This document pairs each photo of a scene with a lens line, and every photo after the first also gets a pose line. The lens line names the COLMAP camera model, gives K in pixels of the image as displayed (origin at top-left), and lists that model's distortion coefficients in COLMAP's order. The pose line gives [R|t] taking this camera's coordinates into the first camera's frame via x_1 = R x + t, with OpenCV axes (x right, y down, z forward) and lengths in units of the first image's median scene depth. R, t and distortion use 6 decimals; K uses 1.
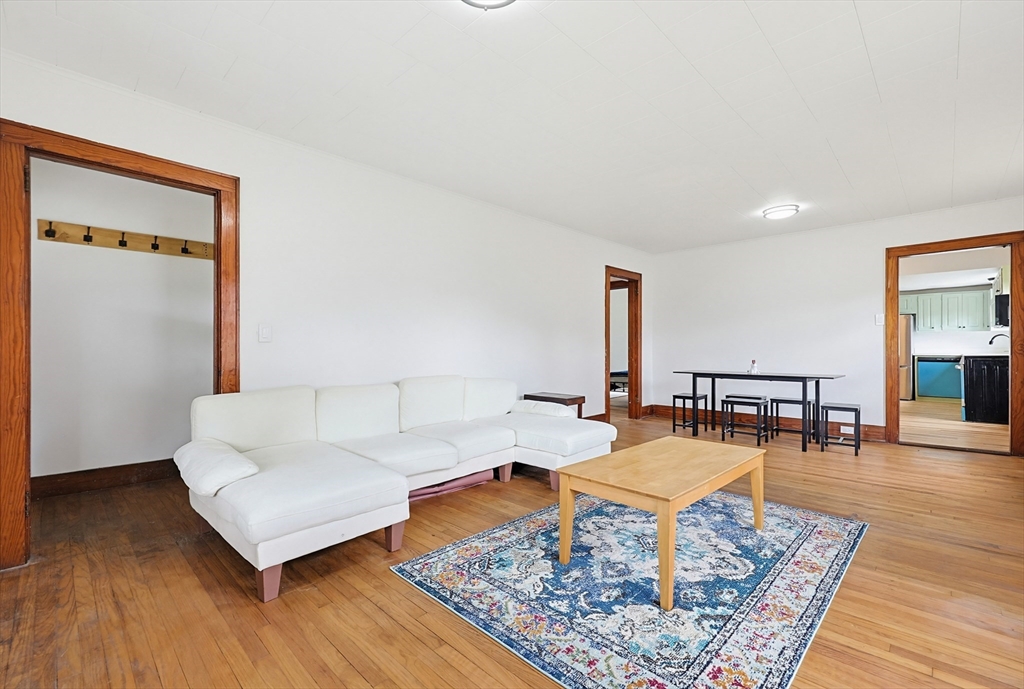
lens RADIAL K [[446.3, 0, 501.1], [0, 446.3, 345.2], [0, 0, 1]] dist [-0.001372, 0.000356]
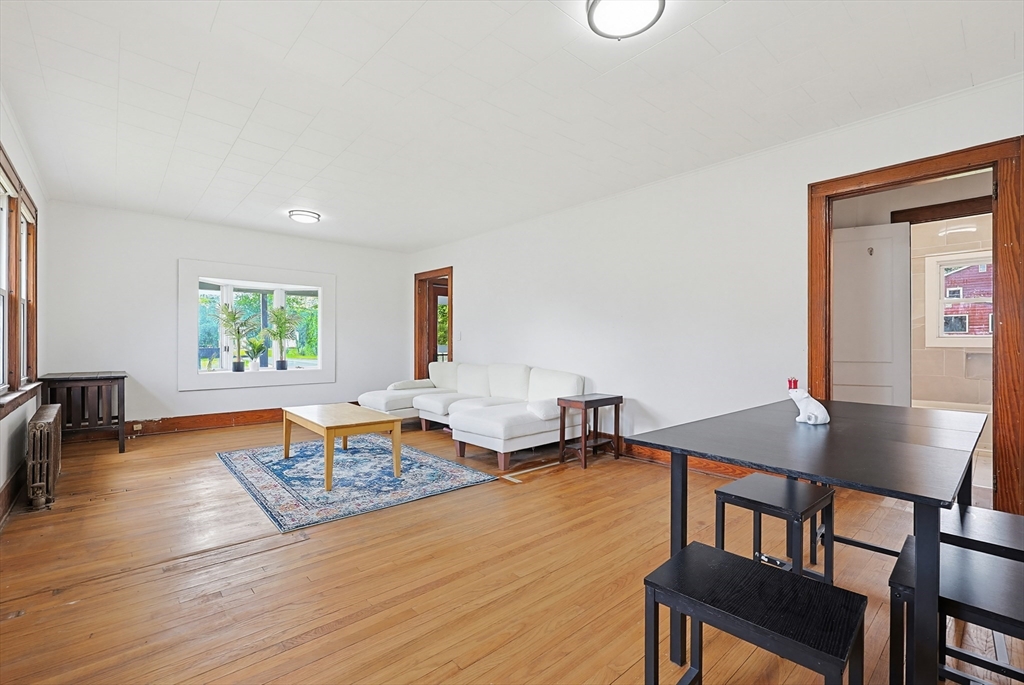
lens RADIAL K [[446.3, 0, 513.6], [0, 446.3, 342.7], [0, 0, 1]] dist [-0.001372, 0.000356]
pose [[-0.049931, -0.001557, -0.998751, 1.819215], [-0.000555, 0.999999, -0.001531, 0.009472], [0.998753, 0.000478, -0.049932, 1.607660]]
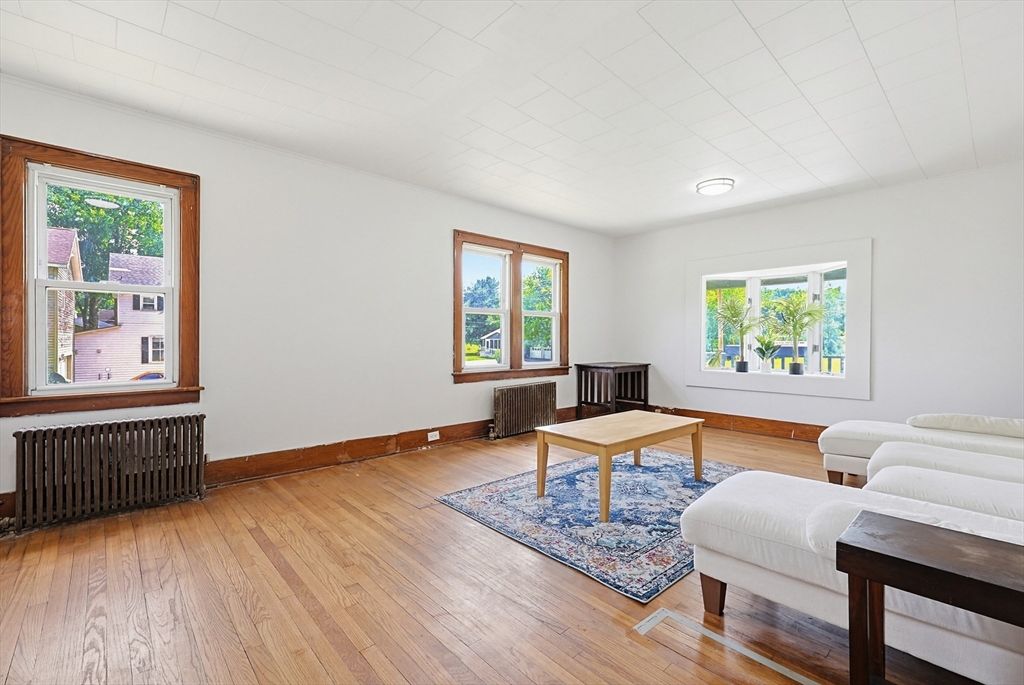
lens RADIAL K [[446.3, 0, 507.4], [0, 446.3, 337.1], [0, 0, 1]] dist [-0.001372, 0.000356]
pose [[-0.998962, -0.003910, 0.045387, 0.629955], [-0.004226, 0.999967, -0.006872, 0.008243], [-0.045359, -0.007056, -0.998946, 2.215838]]
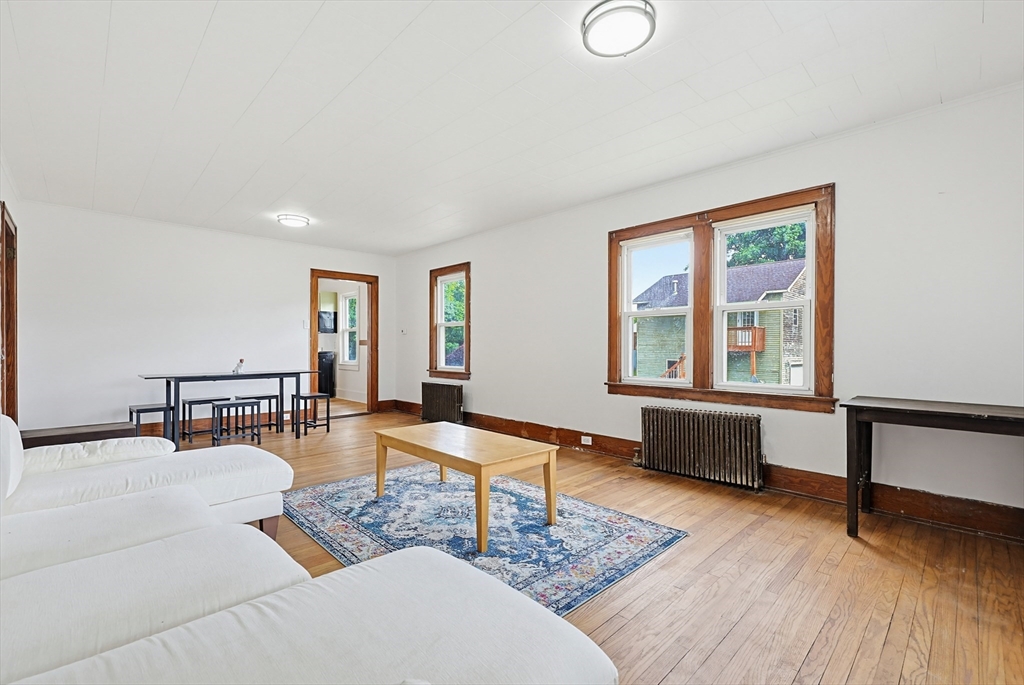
lens RADIAL K [[446.3, 0, 512.1], [0, 446.3, 347.8], [0, 0, 1]] dist [-0.001372, 0.000356]
pose [[0.013090, -0.000919, 0.999914, -0.780838], [-0.005897, 0.999982, 0.000997, 0.008996], [-0.999897, -0.005910, 0.013084, 0.797477]]
